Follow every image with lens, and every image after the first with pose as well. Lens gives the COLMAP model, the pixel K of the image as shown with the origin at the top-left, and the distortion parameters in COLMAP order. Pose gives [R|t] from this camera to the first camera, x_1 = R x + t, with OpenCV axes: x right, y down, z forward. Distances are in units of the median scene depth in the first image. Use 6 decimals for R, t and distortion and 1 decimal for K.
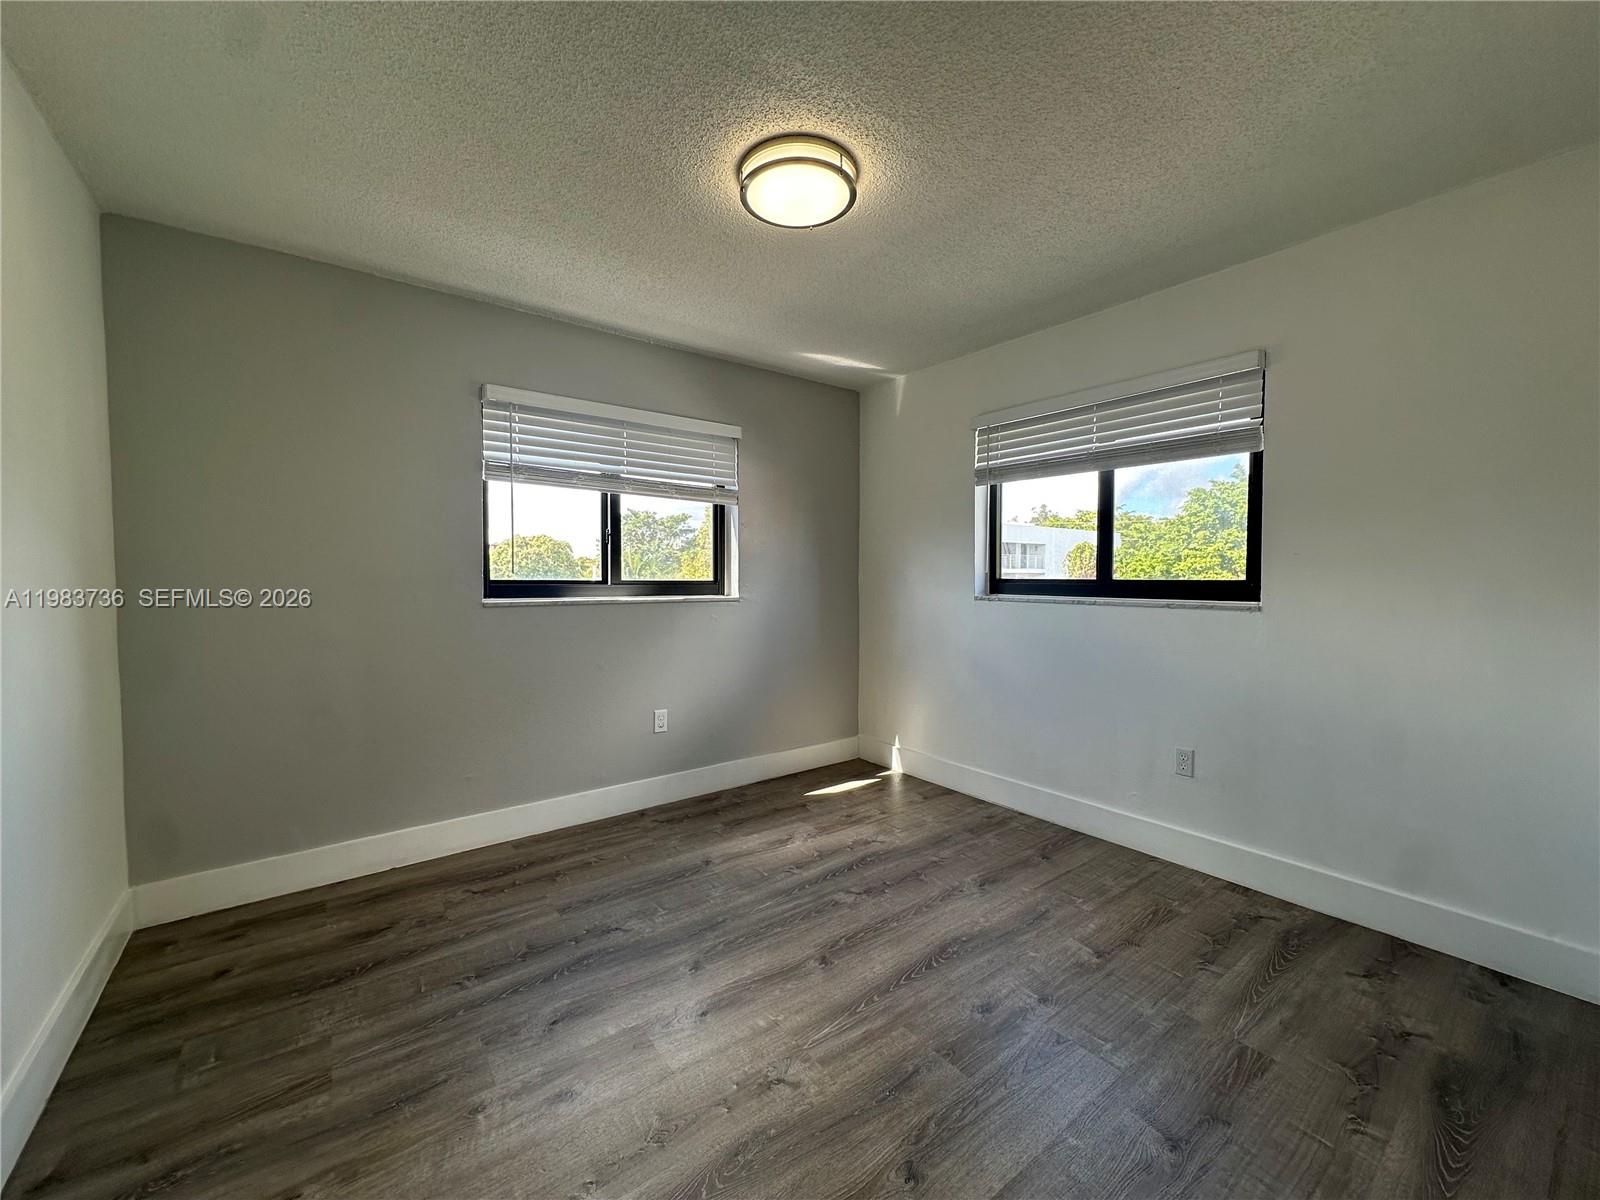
lens RADIAL K [[636.8, 0, 807.8], [0, 636.8, 603.1], [0, 0, 1]] dist [-0.005213, 0.001156]
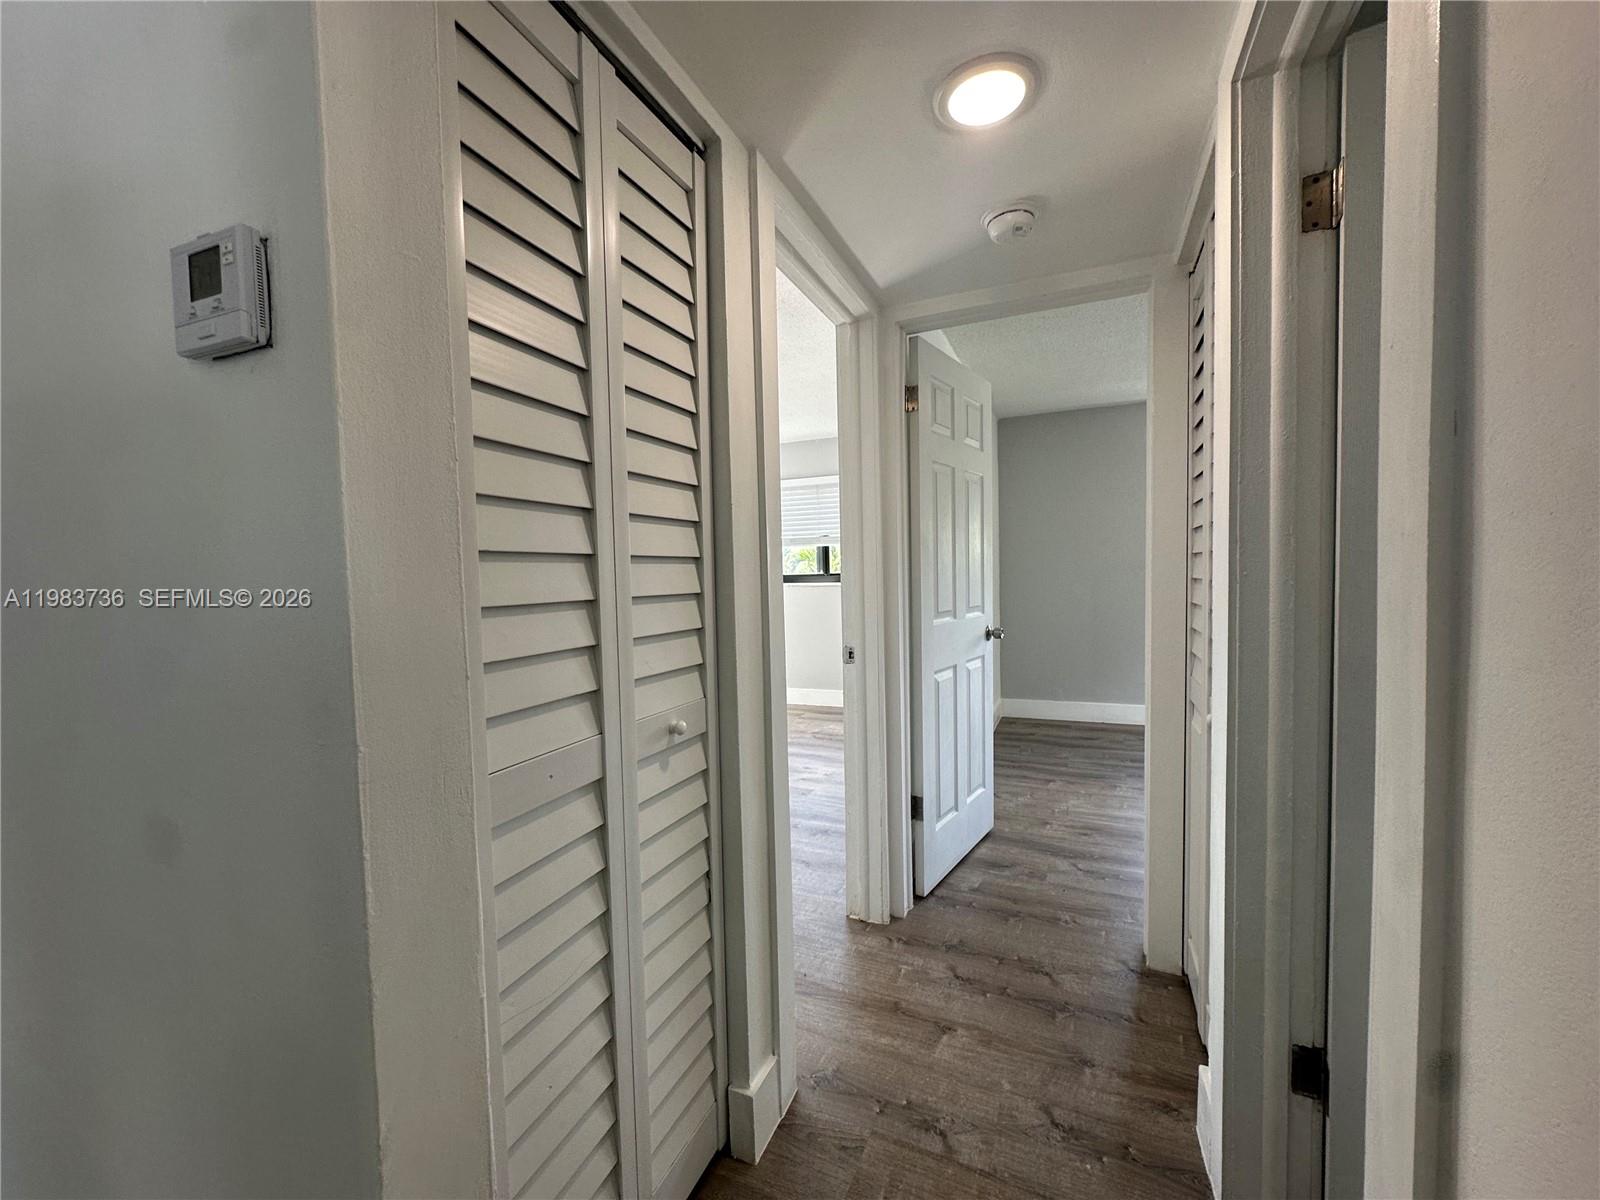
lens RADIAL K [[636.8, 0, 797.7], [0, 636.8, 603.3], [0, 0, 1]] dist [-0.005213, 0.001156]
pose [[0.468504, 0.027104, -0.883046, 0.691507], [-0.008250, 0.999620, 0.026305, 0.031888], [0.883423, -0.005039, 0.468549, -0.812491]]
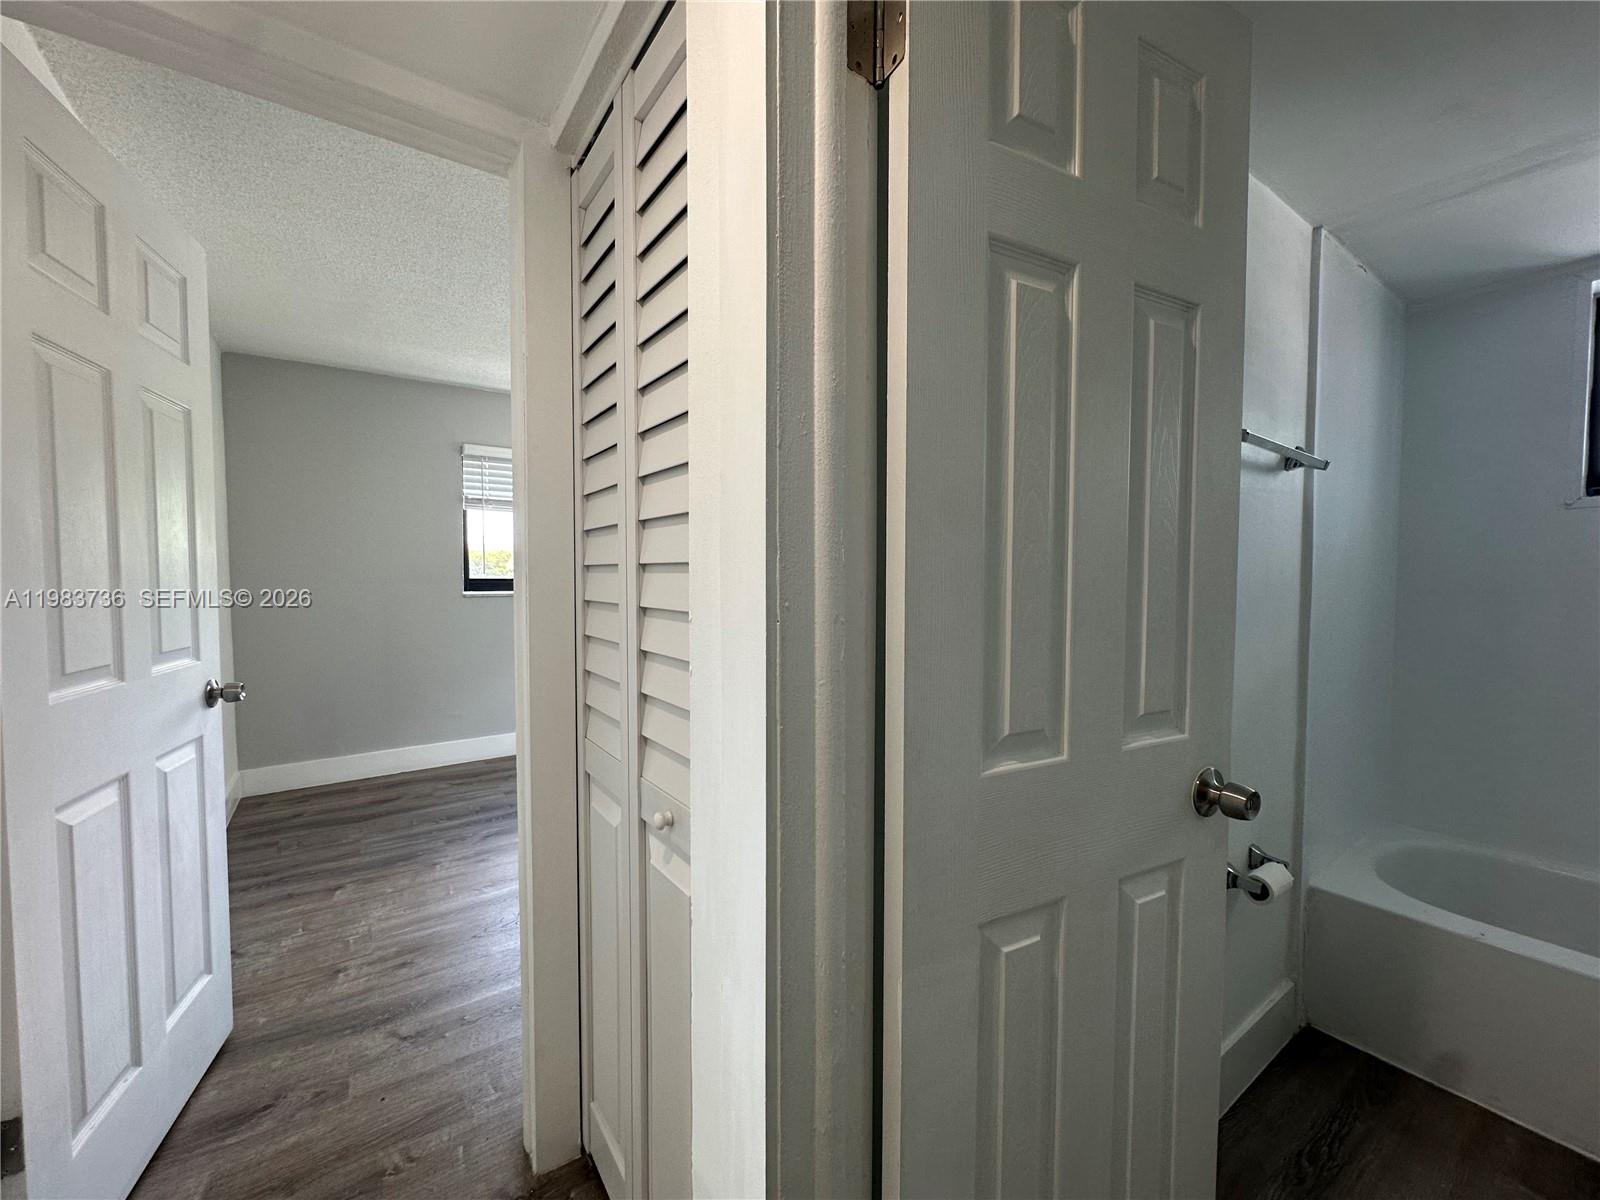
lens RADIAL K [[636.8, 0, 808.4], [0, 636.8, 604.3], [0, 0, 1]] dist [-0.005213, 0.001156]
pose [[0.999349, 0.000305, -0.036063, 0.428829], [-0.000035, 0.999972, 0.007503, 0.015153], [0.036065, -0.007497, 0.999321, -0.551452]]
